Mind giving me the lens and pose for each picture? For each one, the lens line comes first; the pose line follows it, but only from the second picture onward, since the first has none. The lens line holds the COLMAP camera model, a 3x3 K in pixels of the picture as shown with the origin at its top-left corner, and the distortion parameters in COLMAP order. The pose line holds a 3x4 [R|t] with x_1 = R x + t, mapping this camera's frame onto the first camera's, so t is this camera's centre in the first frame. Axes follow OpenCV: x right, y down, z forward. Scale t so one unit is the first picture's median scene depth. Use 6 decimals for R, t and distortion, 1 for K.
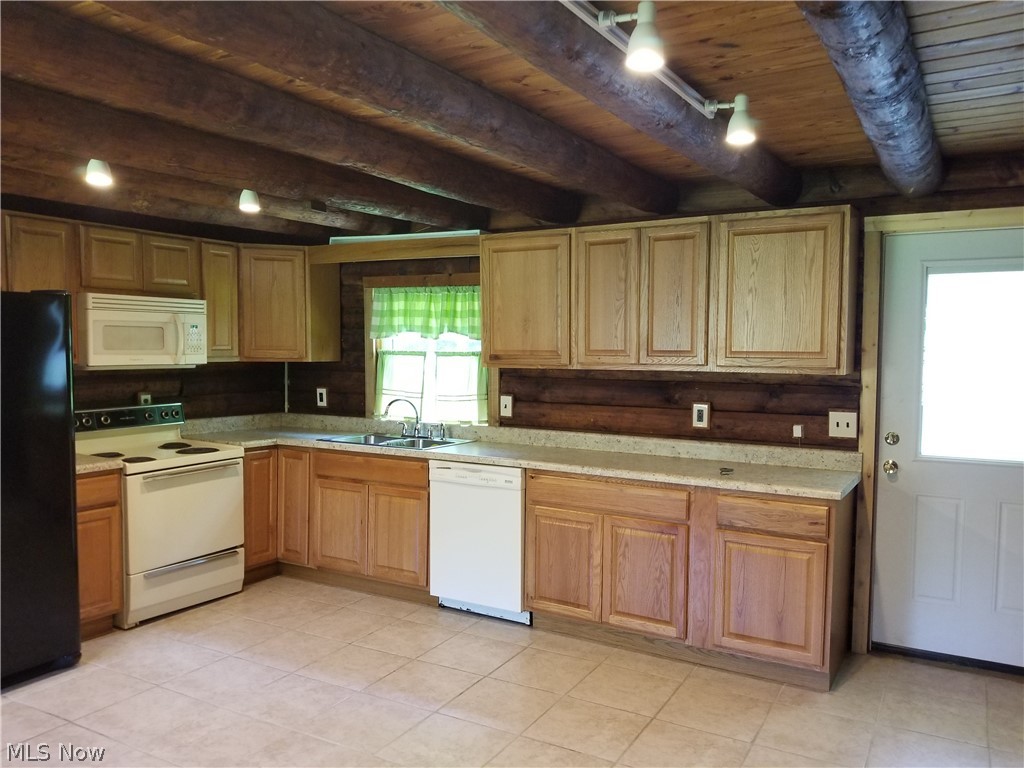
lens RADIAL K [[799.4, 0, 514.0], [0, 799.4, 397.6], [0, 0, 1]] dist [0.074406, -0.109712]
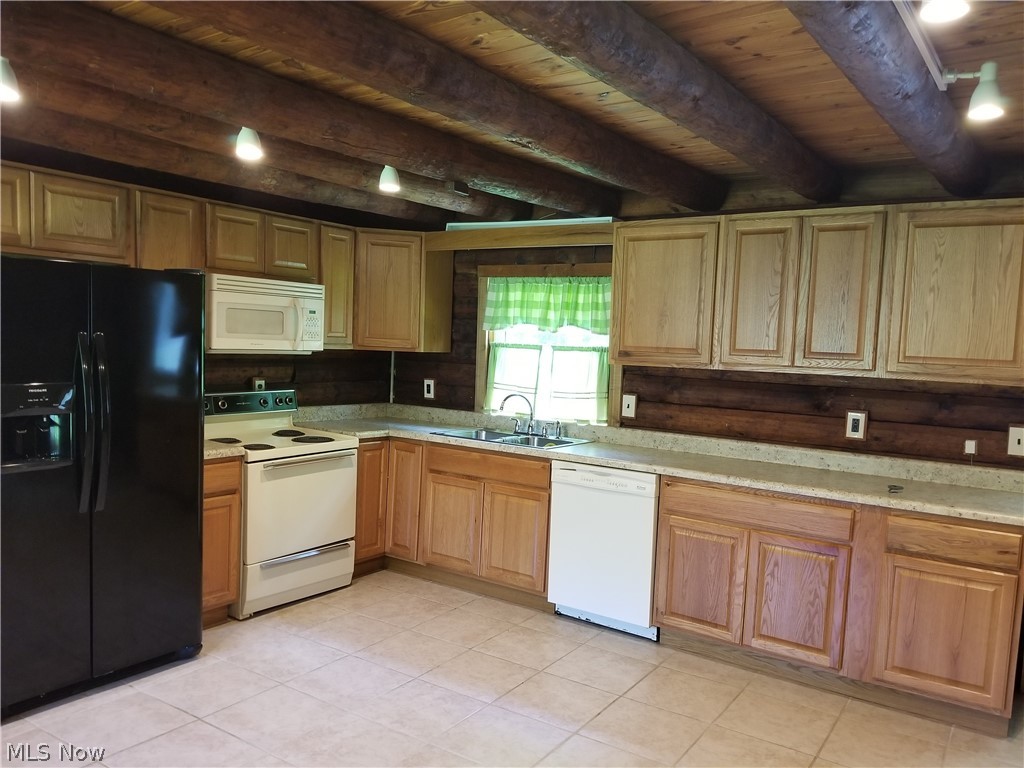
lens RADIAL K [[799.9, 0, 512.3], [0, 799.9, 409.2], [0, 0, 1]] dist [0.078824, -0.120885]
pose [[0.996594, 0.038579, -0.072890, -0.093137], [-0.036943, 0.999037, 0.023666, -0.003222], [0.073733, -0.020893, 0.997059, 0.056990]]
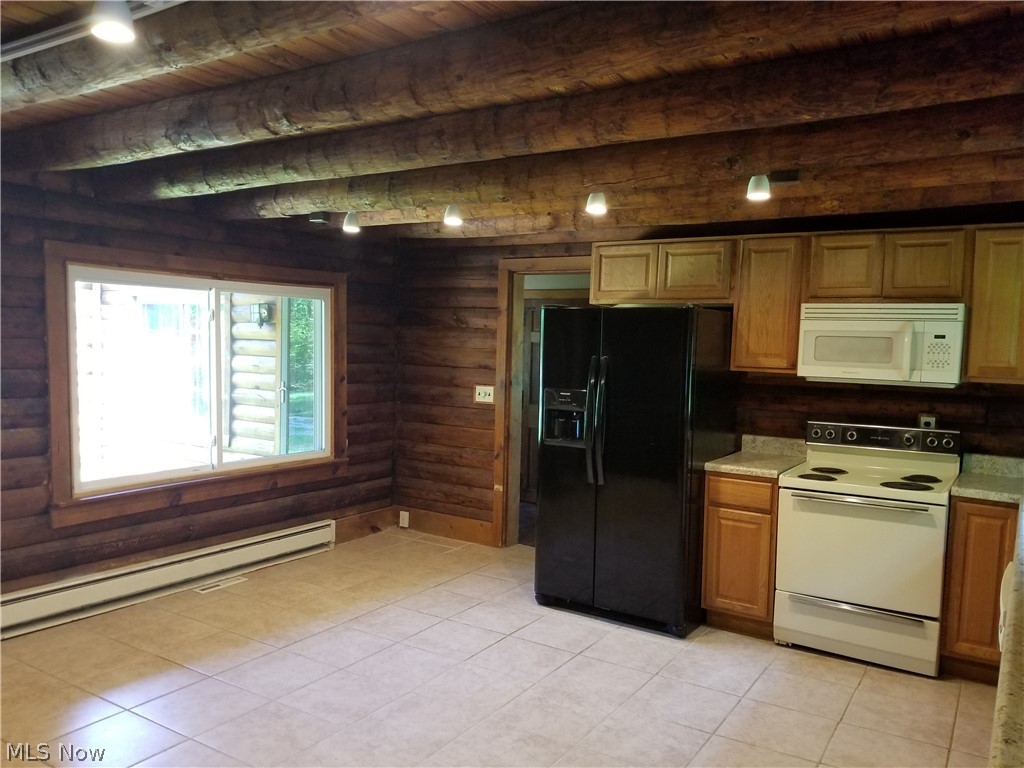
lens RADIAL K [[799.9, 0, 512.3], [0, 799.9, 409.2], [0, 0, 1]] dist [0.078824, -0.120885]
pose [[-0.036412, 0.073488, -0.996631, 0.503113], [-0.096263, 0.992397, 0.076693, -0.042093], [0.994690, 0.098731, -0.029061, 0.694216]]
